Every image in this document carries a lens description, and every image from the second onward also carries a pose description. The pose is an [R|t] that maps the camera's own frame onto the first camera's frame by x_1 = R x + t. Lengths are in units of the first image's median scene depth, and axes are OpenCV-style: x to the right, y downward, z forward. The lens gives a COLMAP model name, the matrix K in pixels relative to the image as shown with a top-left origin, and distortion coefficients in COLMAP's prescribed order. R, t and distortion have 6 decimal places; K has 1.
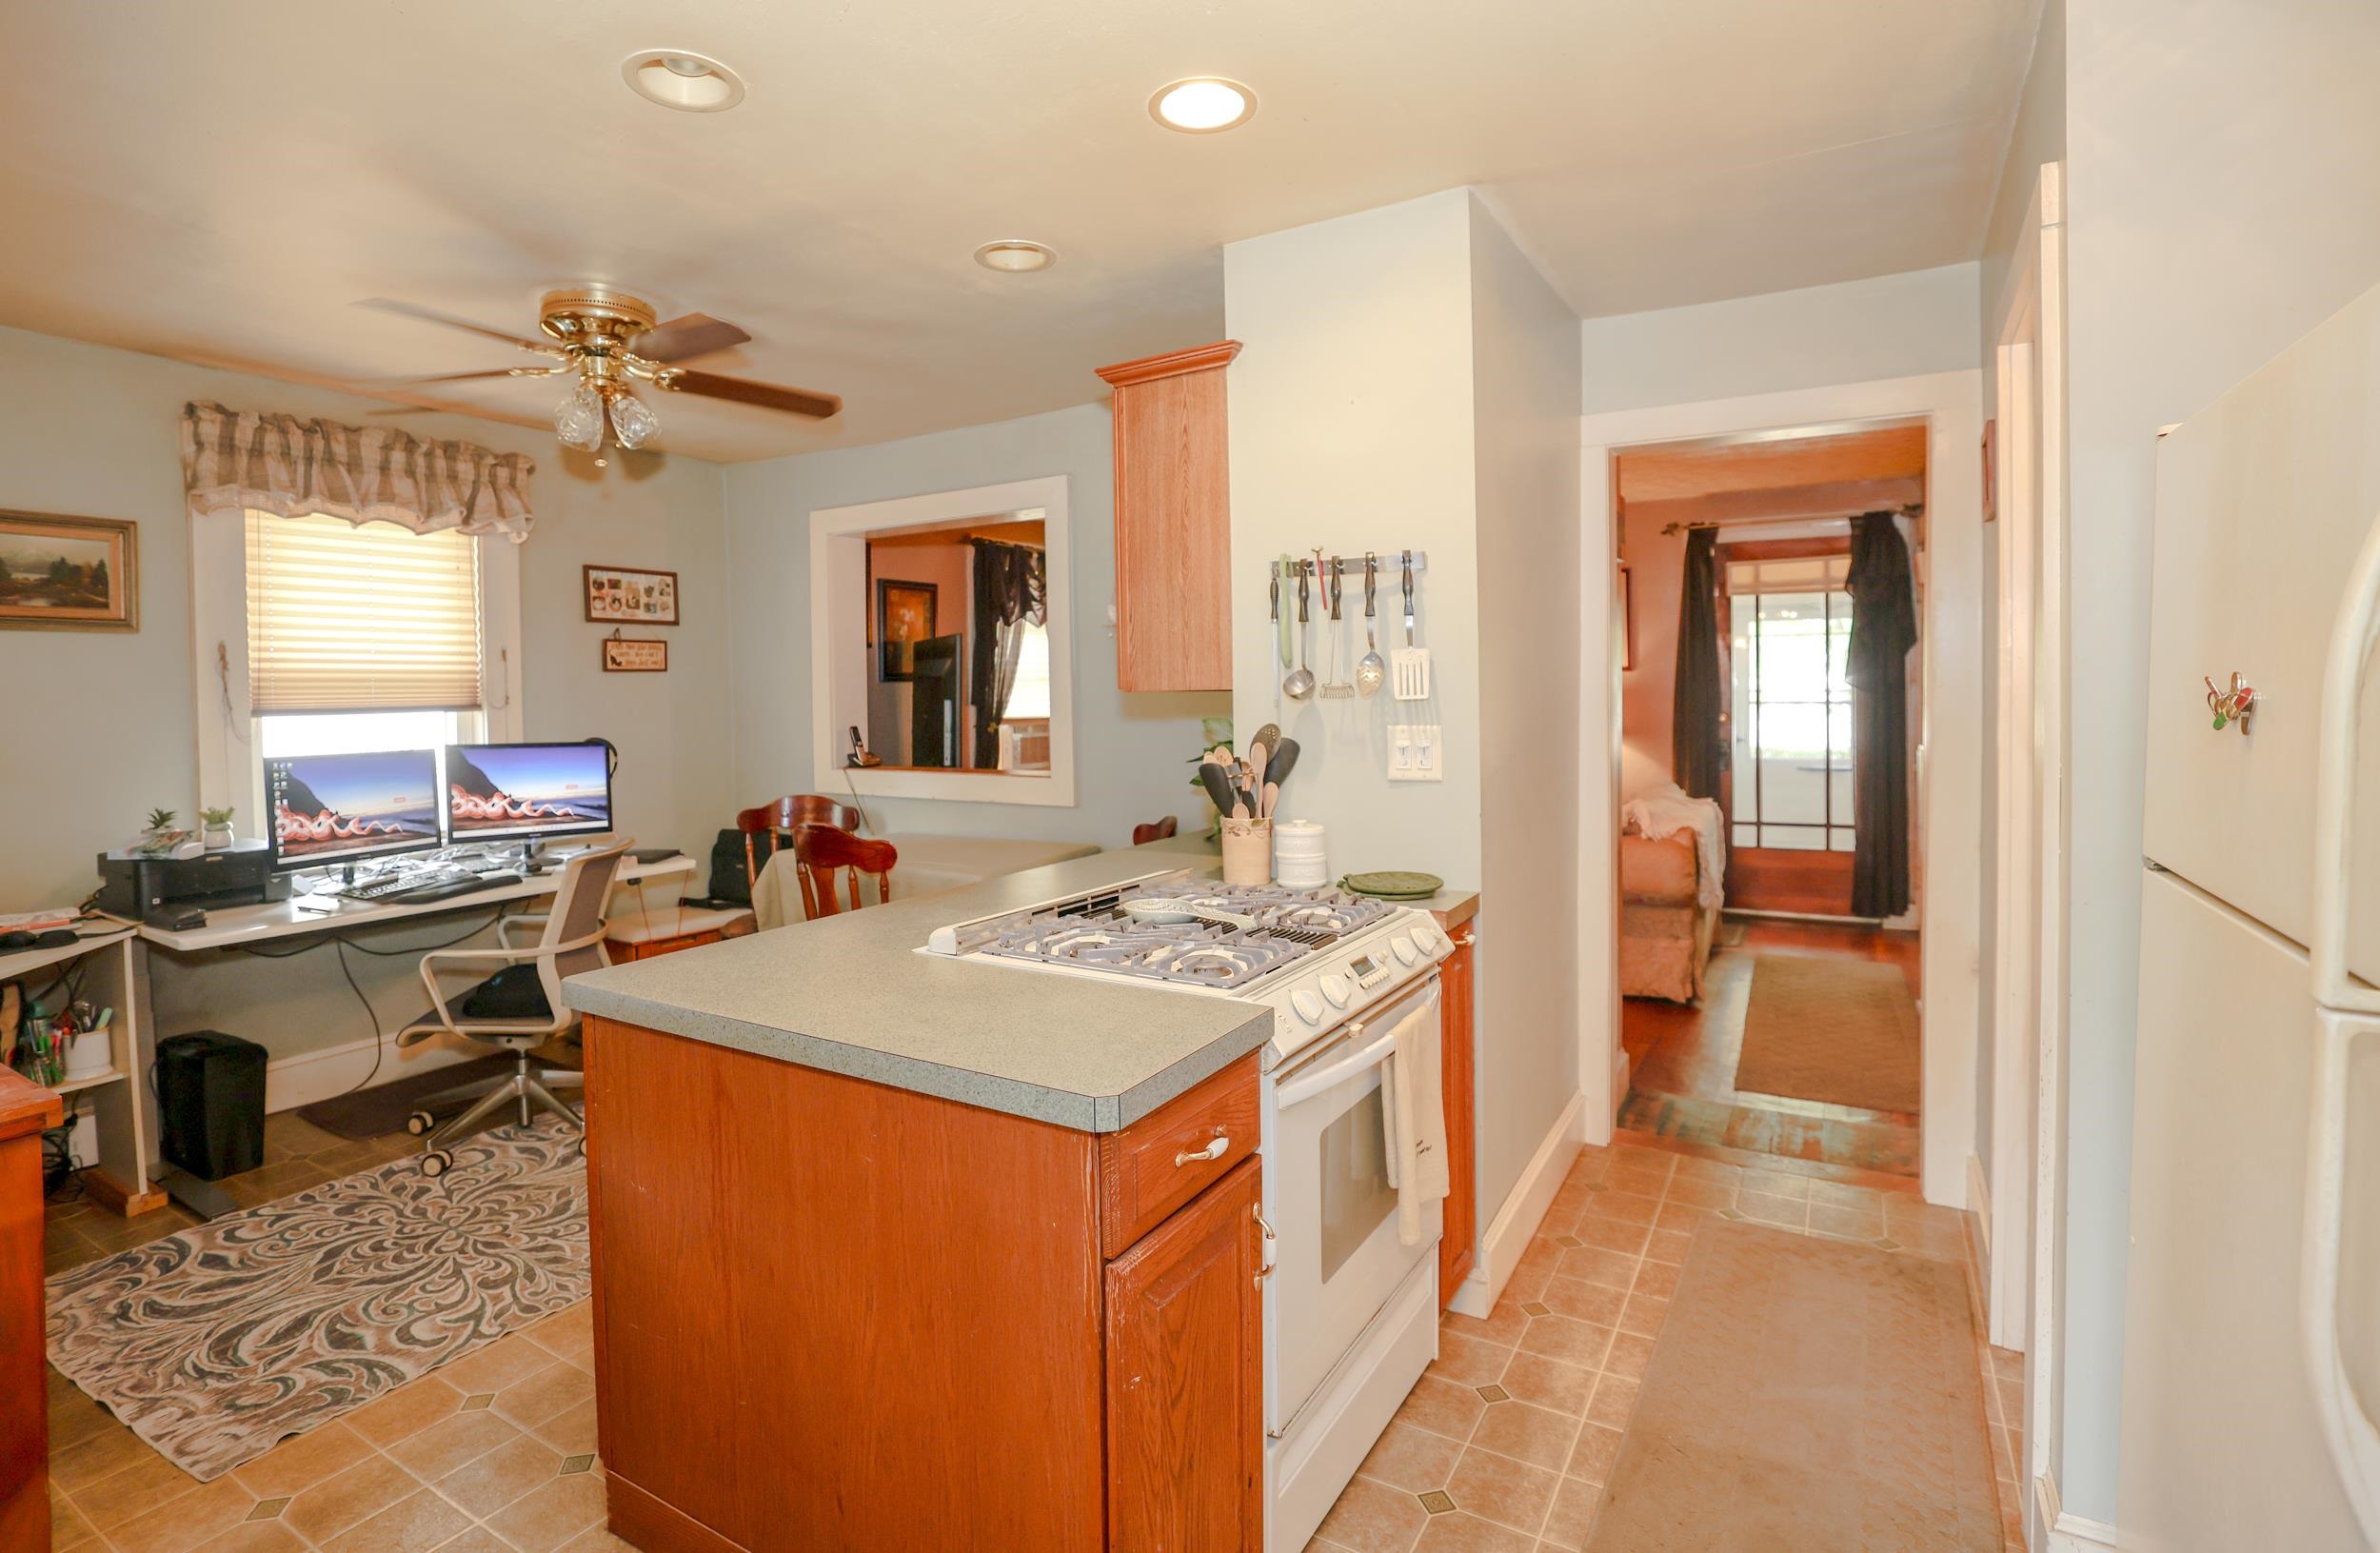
lens RADIAL K [[1141.7, 0, 1172.8], [0, 1141.7, 719.1], [0, 0, 1]] dist [-0.045673, 0.019895]
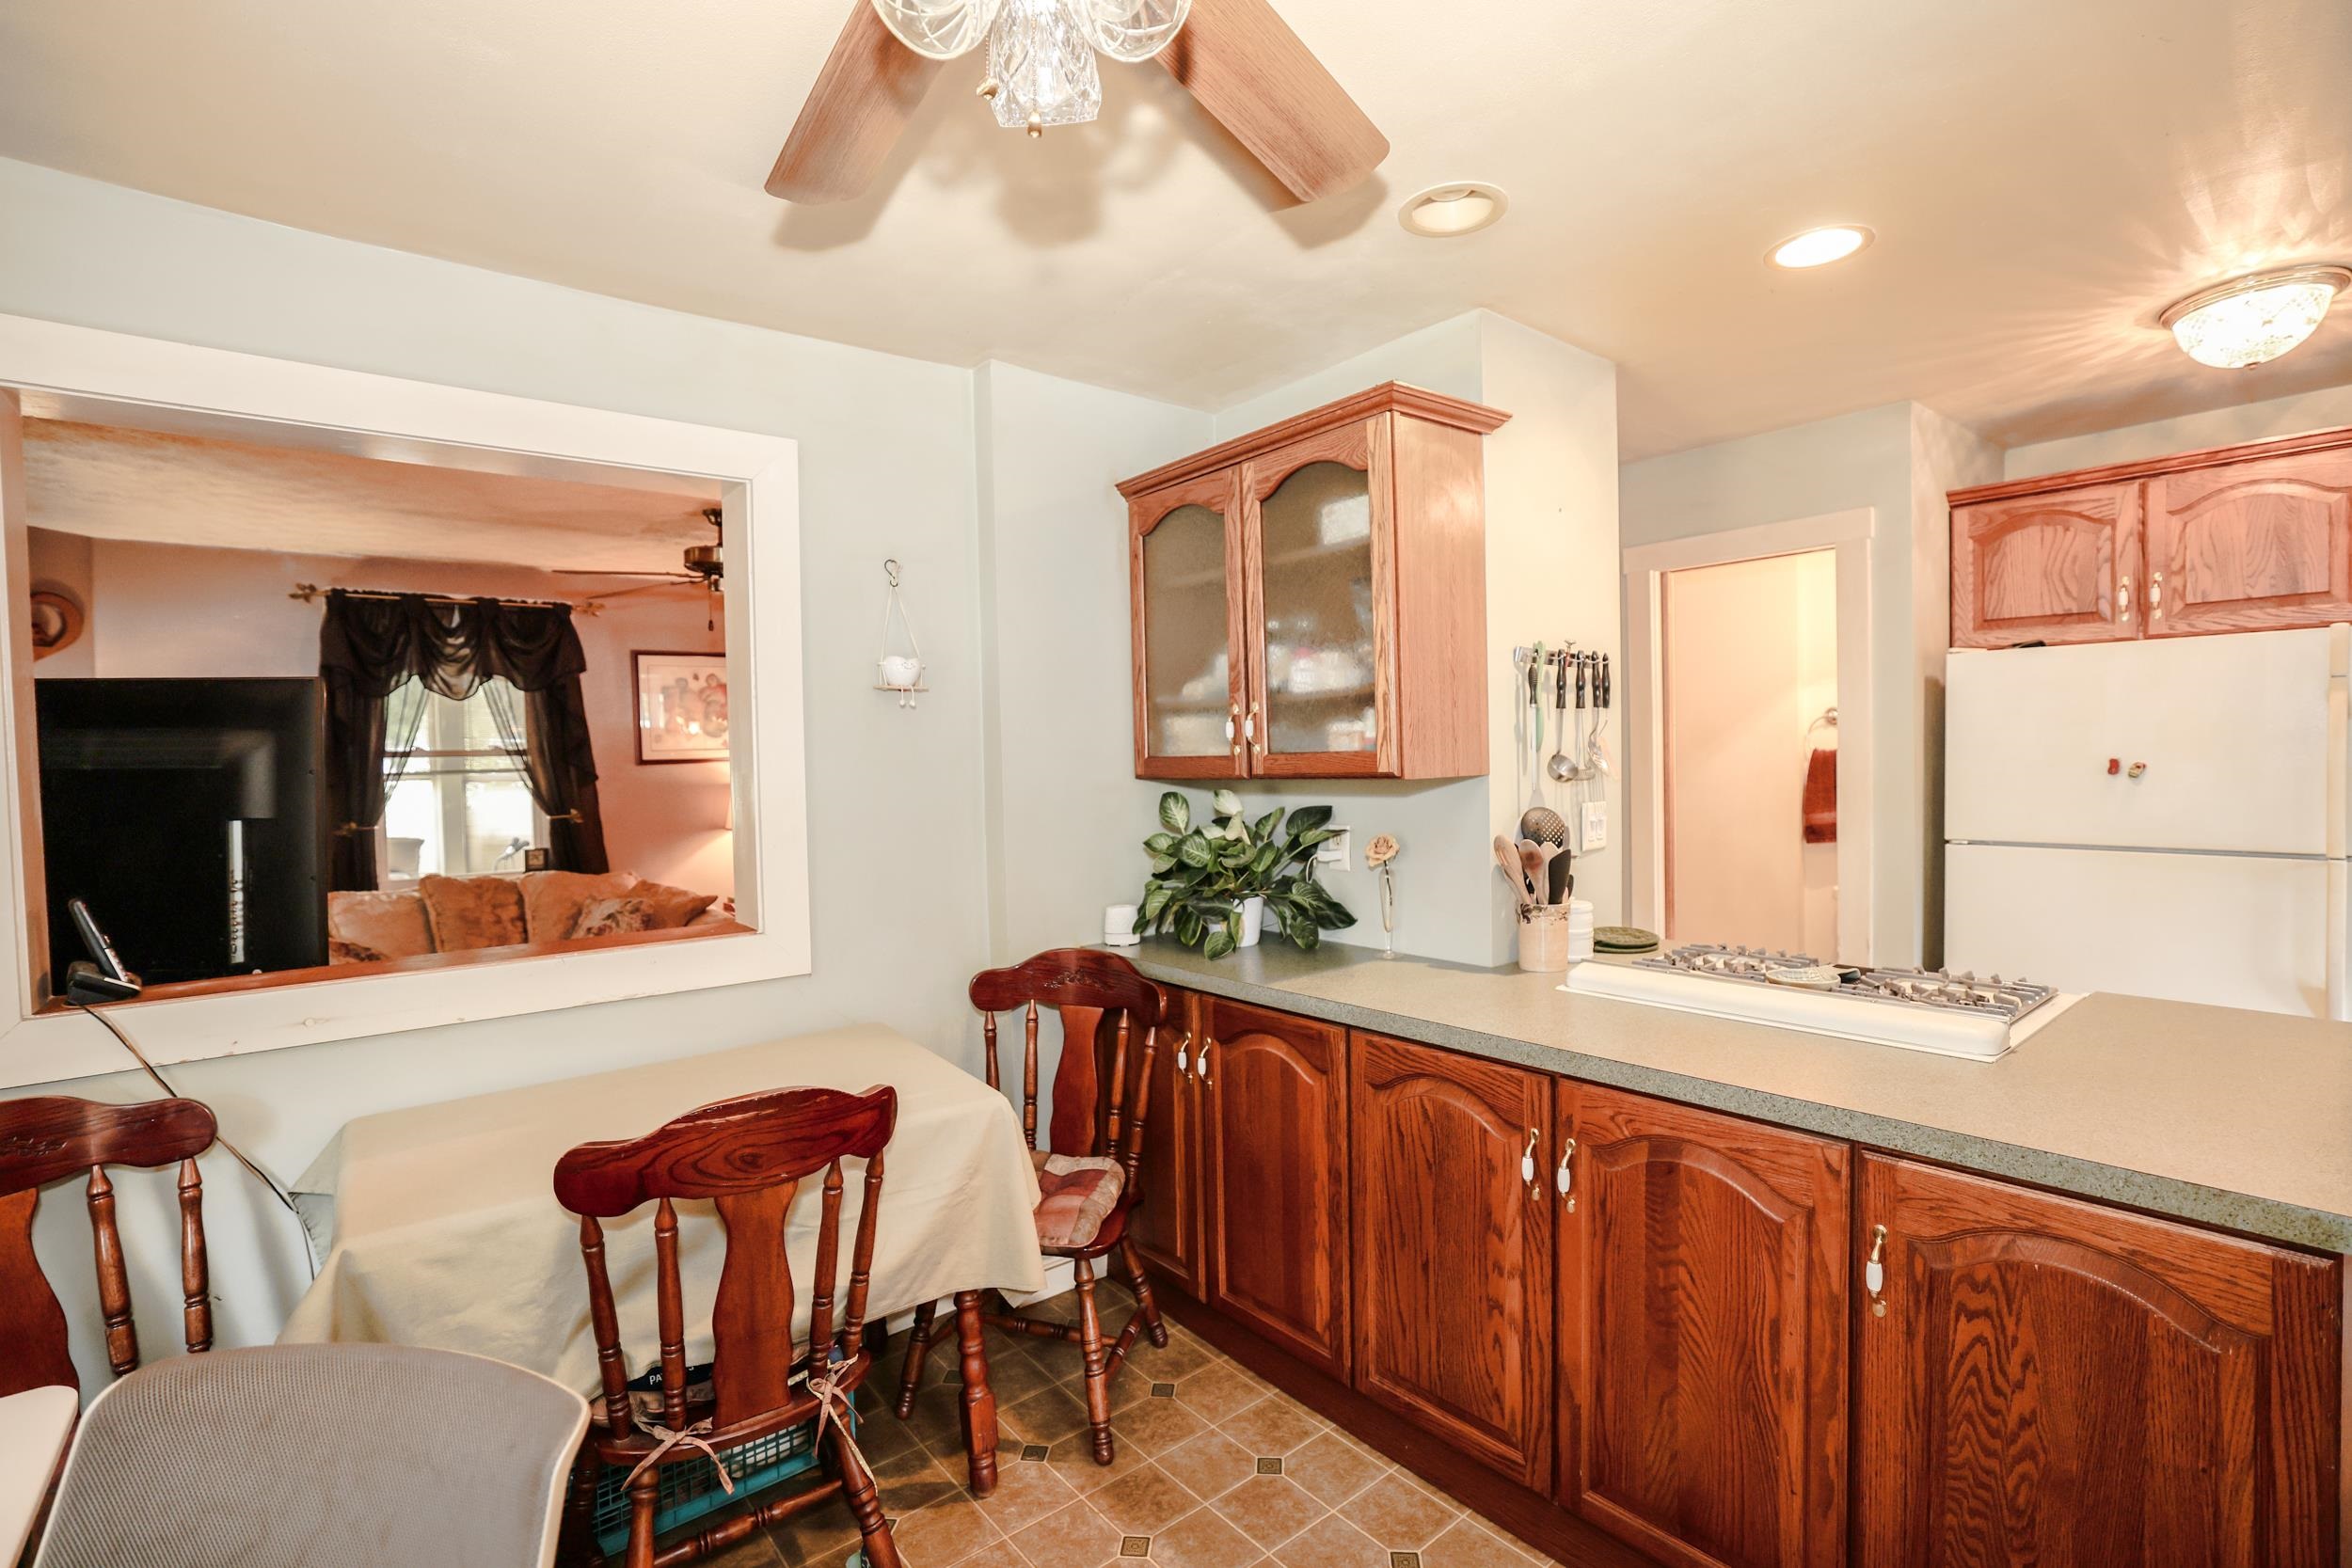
lens RADIAL K [[1024.4, 0, 1183.7], [0, 1024.4, 778.1], [0, 0, 1]] dist [-0.042655, 0.016690]
pose [[0.334546, -0.014738, 0.942264, -0.696303], [0.039713, 0.999210, 0.001528, -0.028236], [-0.941542, 0.036909, 0.334867, 0.791889]]
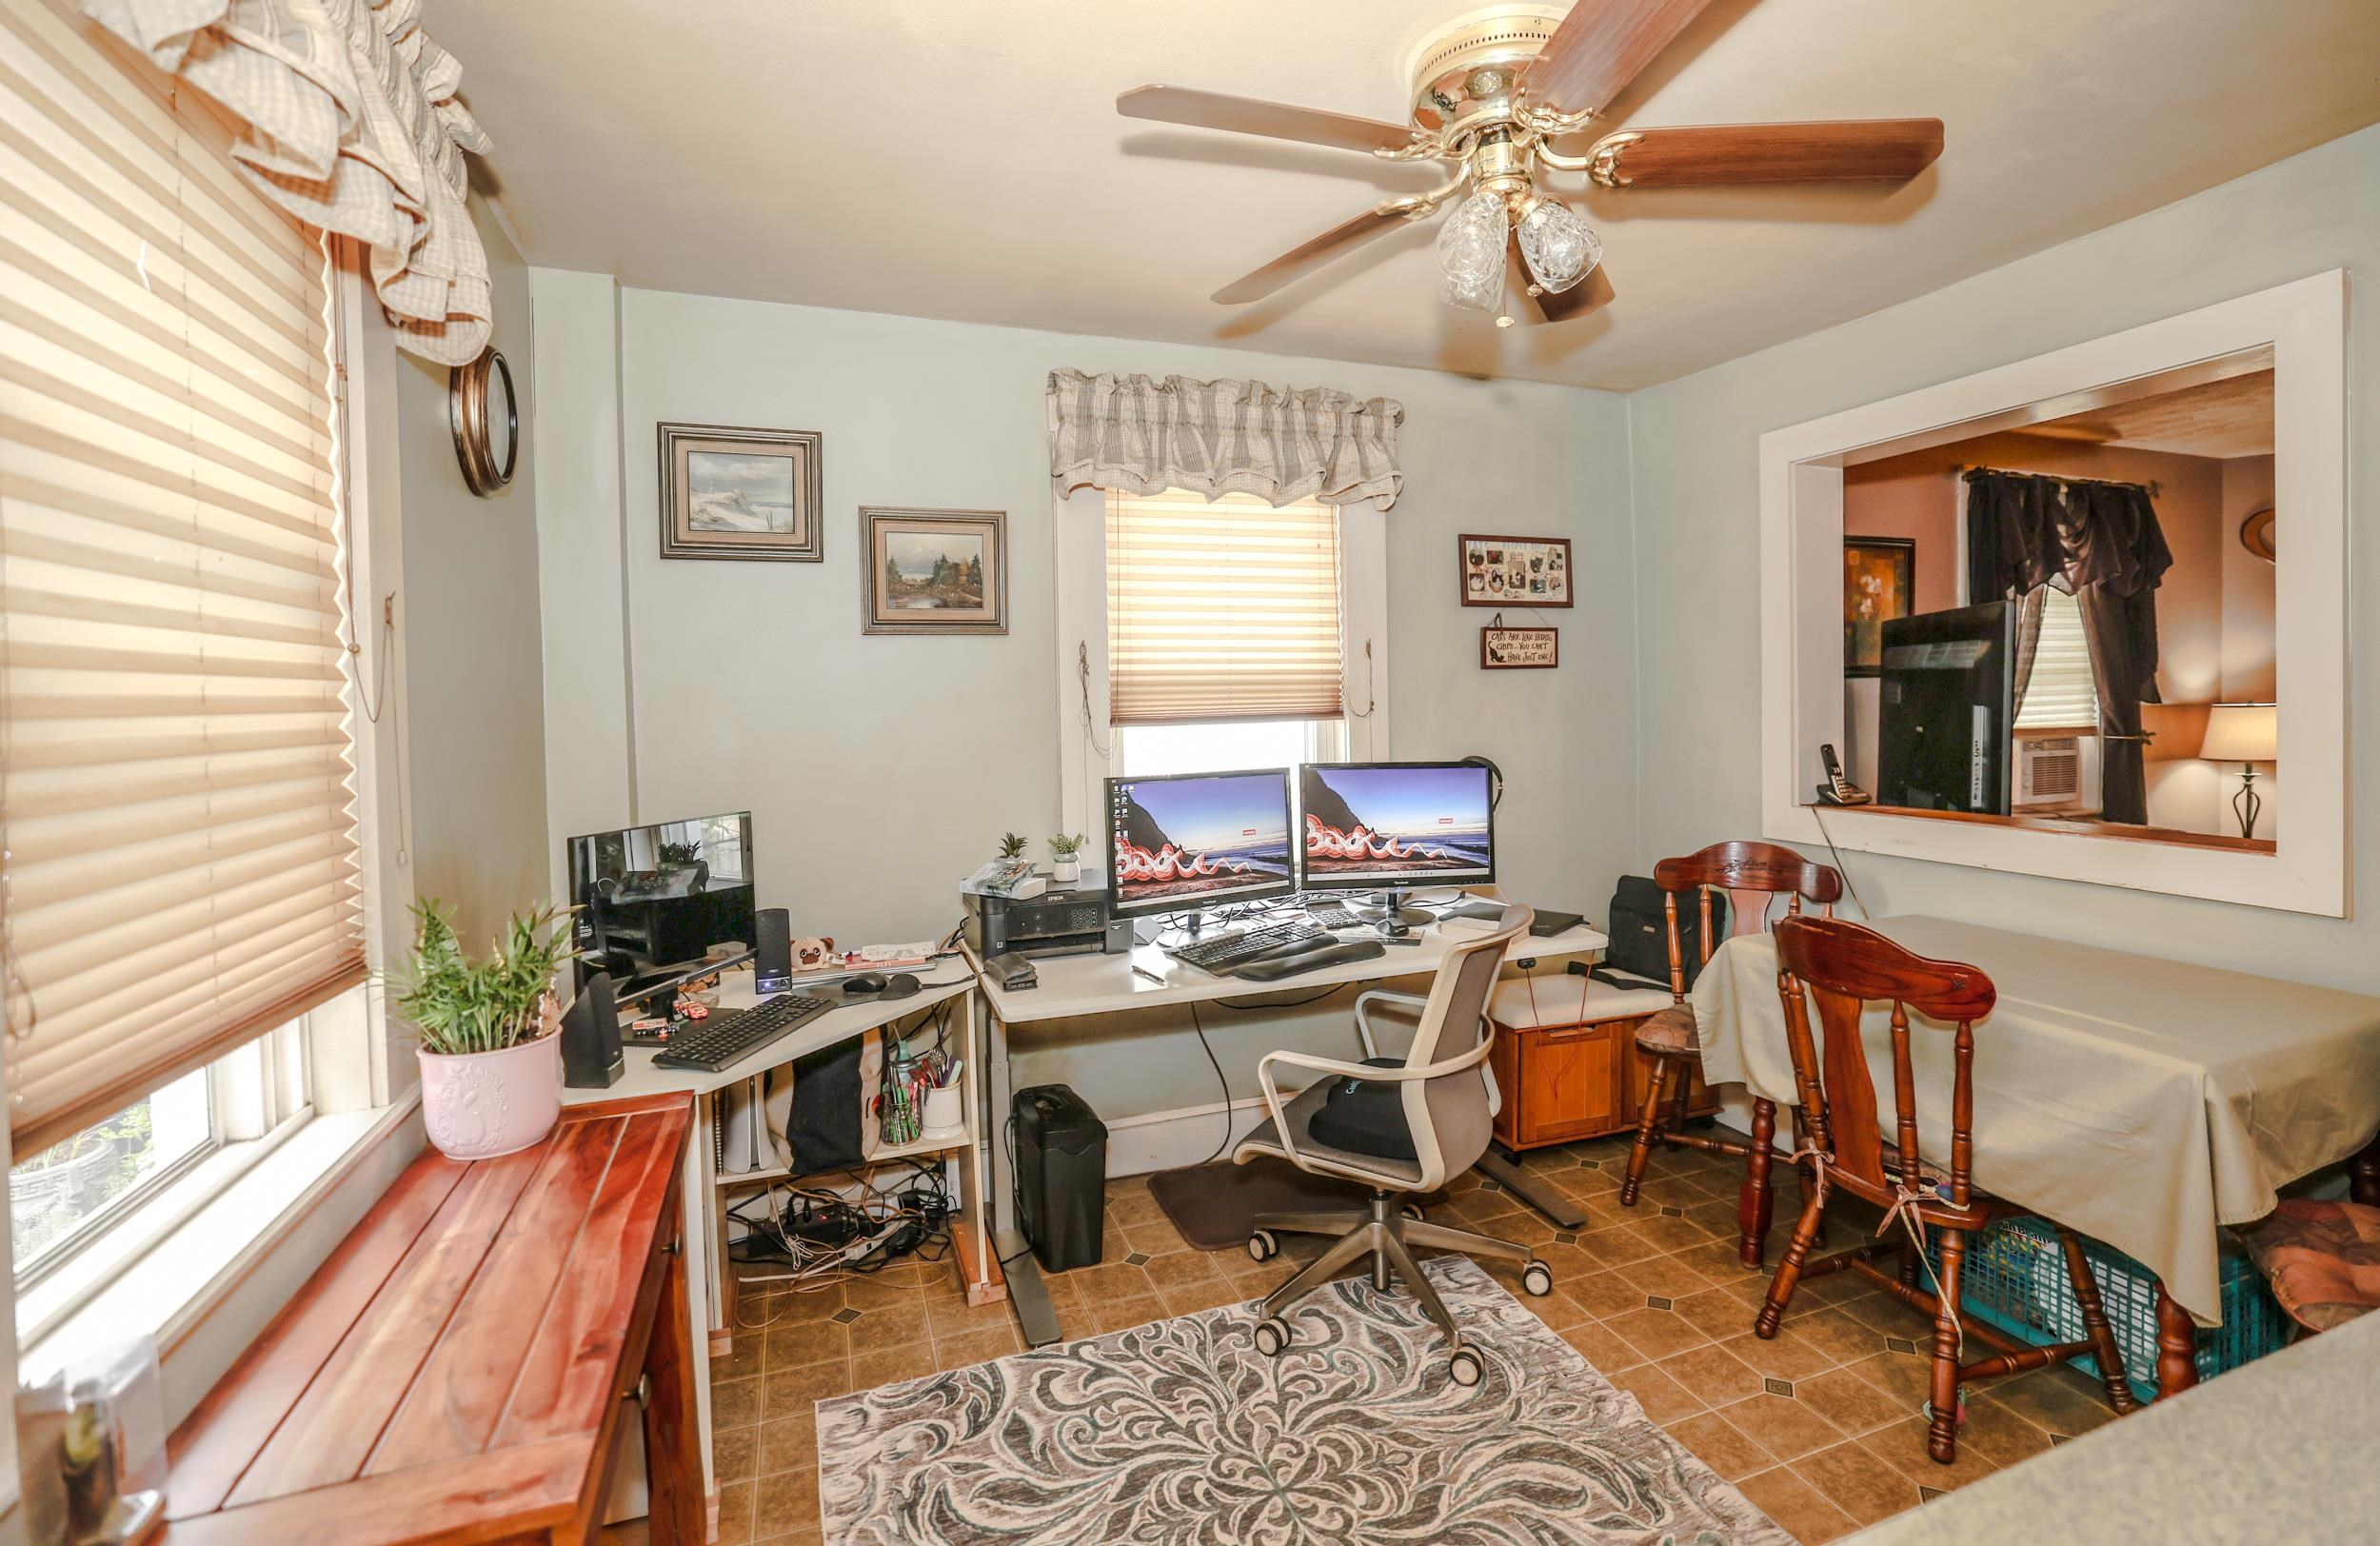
lens RADIAL K [[1141.6, 0, 1172.8], [0, 1141.6, 715.6], [0, 0, 1]] dist [-0.045673, 0.019895]
pose [[0.757195, 0.007493, -0.653146, -0.206519], [-0.008590, 0.999962, 0.001514, -0.012659], [0.653132, 0.004464, 0.757231, 0.360296]]
